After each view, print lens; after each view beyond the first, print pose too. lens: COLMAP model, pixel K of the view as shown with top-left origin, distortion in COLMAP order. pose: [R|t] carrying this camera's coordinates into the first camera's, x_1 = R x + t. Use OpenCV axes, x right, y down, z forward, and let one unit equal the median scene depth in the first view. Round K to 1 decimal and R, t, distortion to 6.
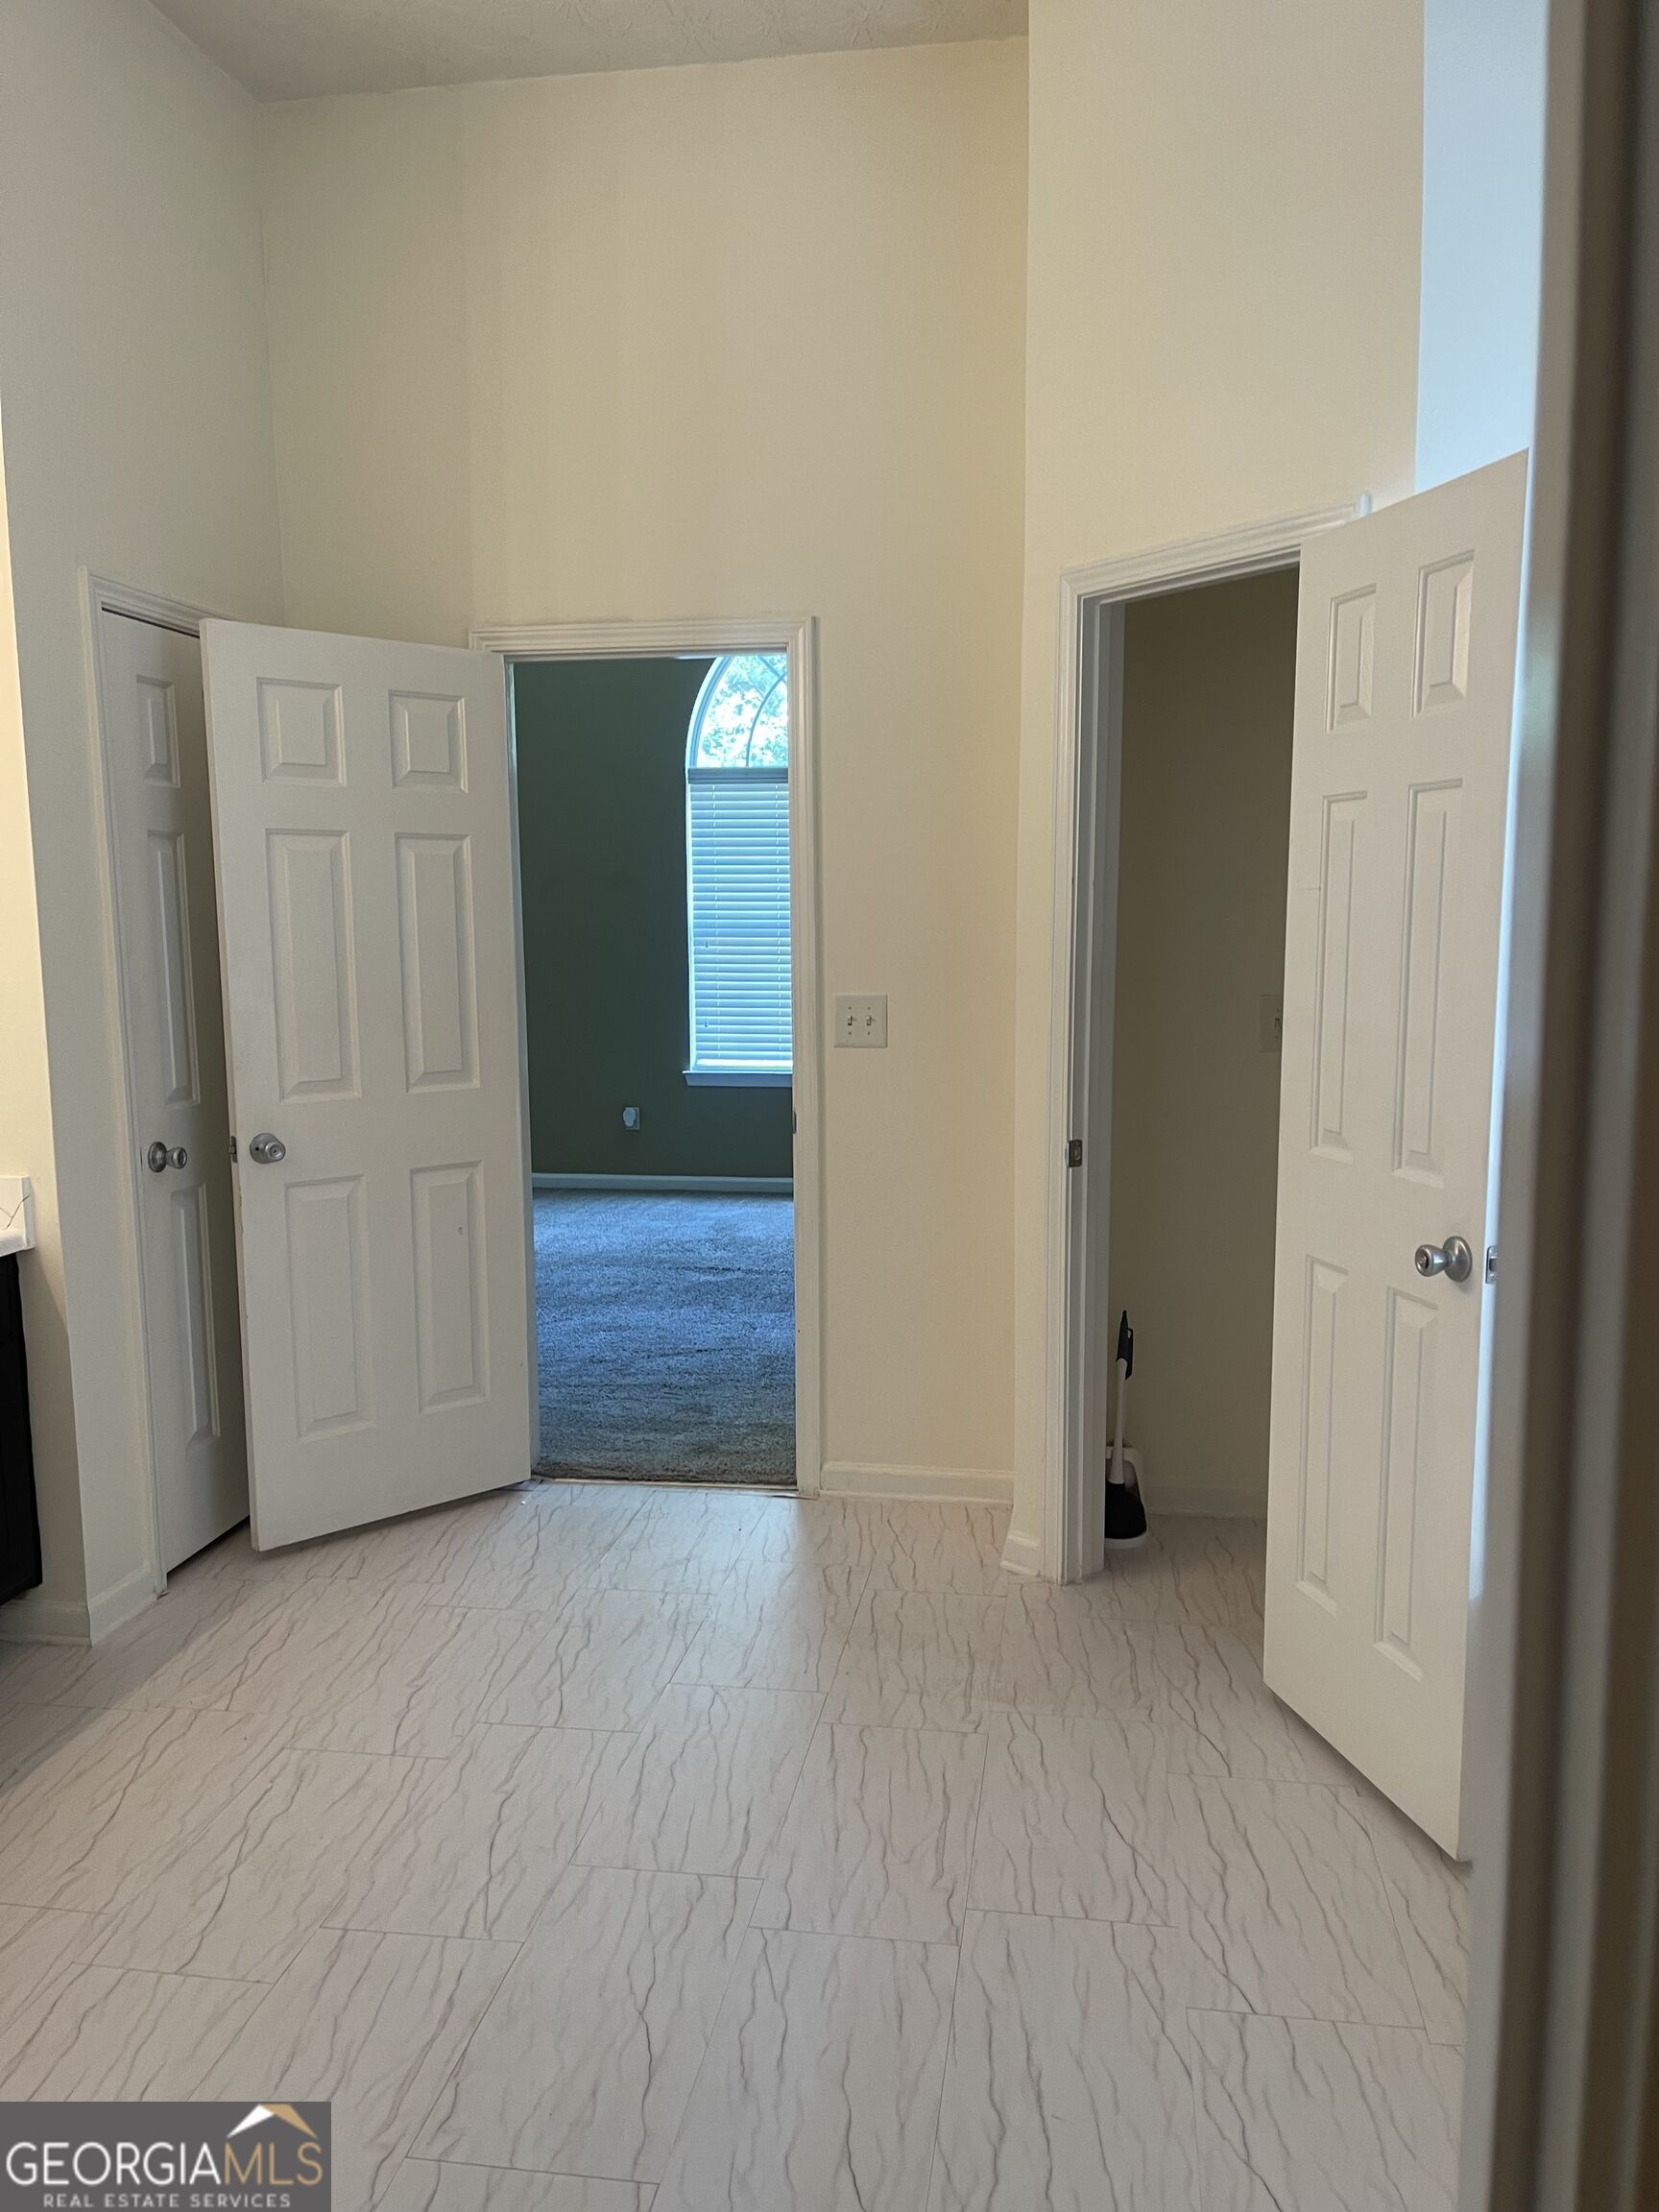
lens RADIAL K [[1639.1, 0, 833.4], [0, 1639.1, 1094.7], [0, 0, 1]] dist [0.005012, -0.009401]
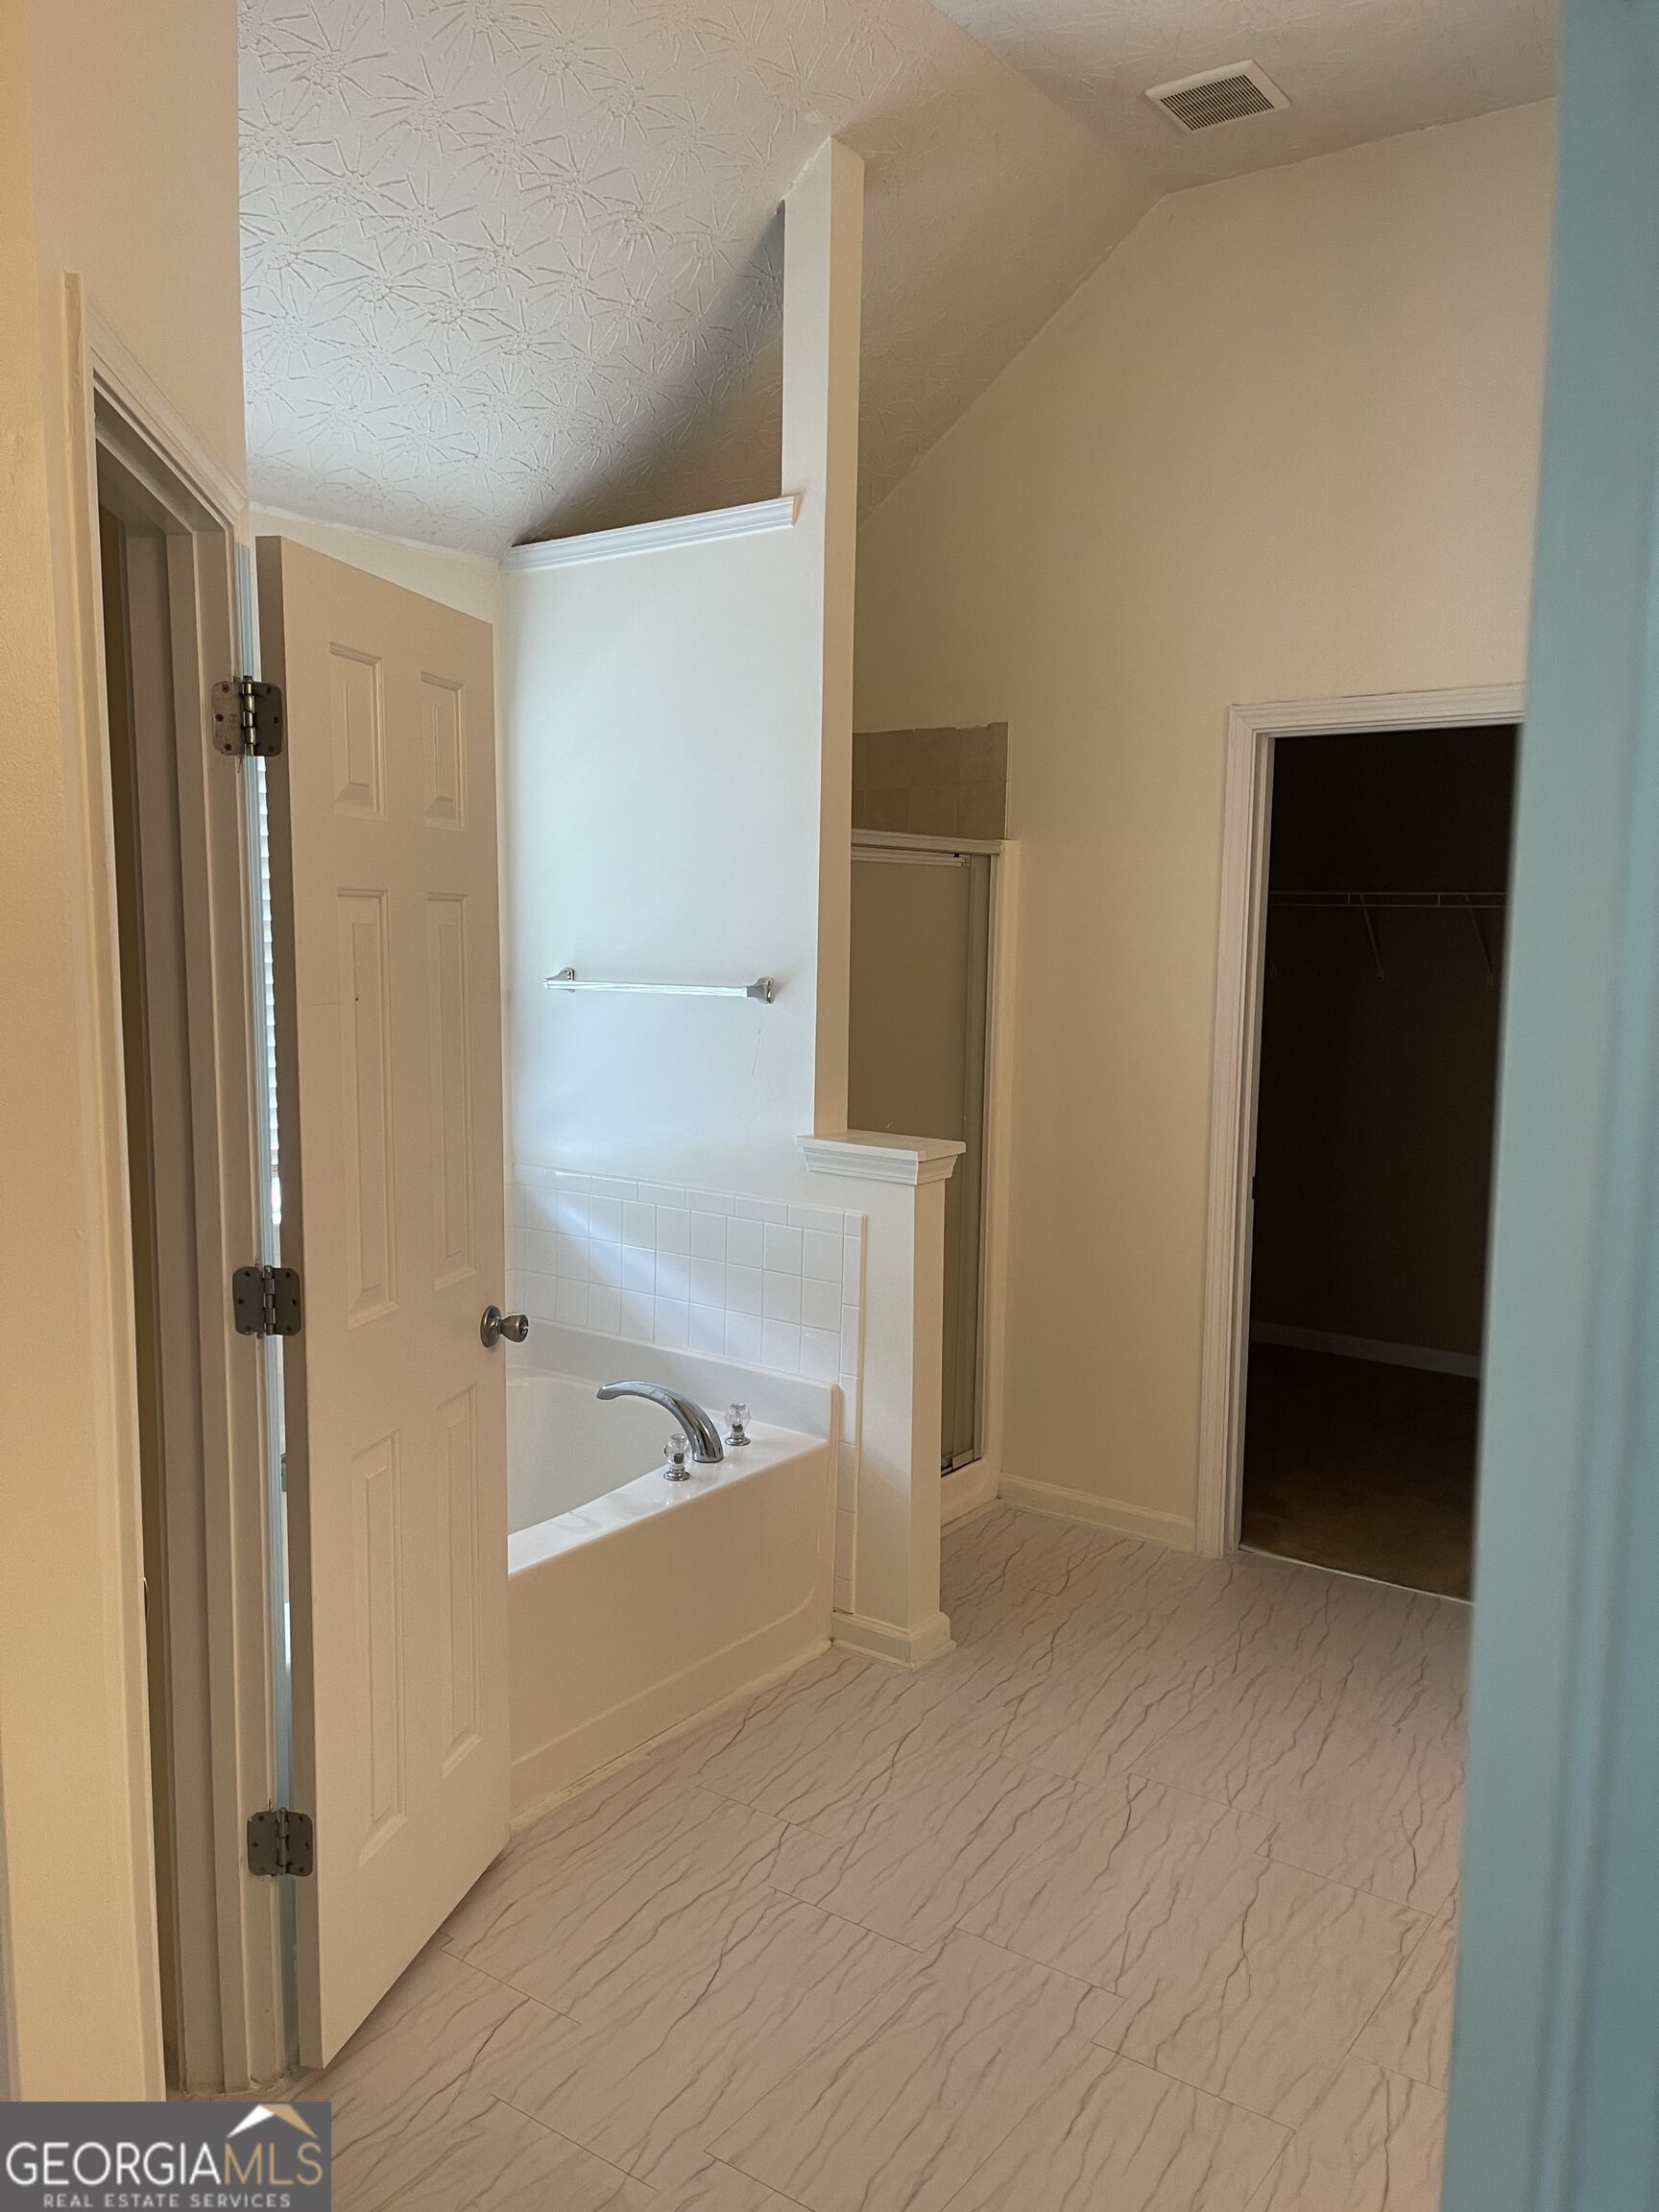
lens RADIAL K [[1639.1, 0, 829.4], [0, 1639.1, 1109.8], [0, 0, 1]] dist [0.005012, -0.009401]
pose [[-0.883746, -0.064354, 0.463520, -0.315975], [0.046497, 0.973522, 0.223813, -0.273699], [-0.465651, 0.219346, -0.857354, 1.764897]]
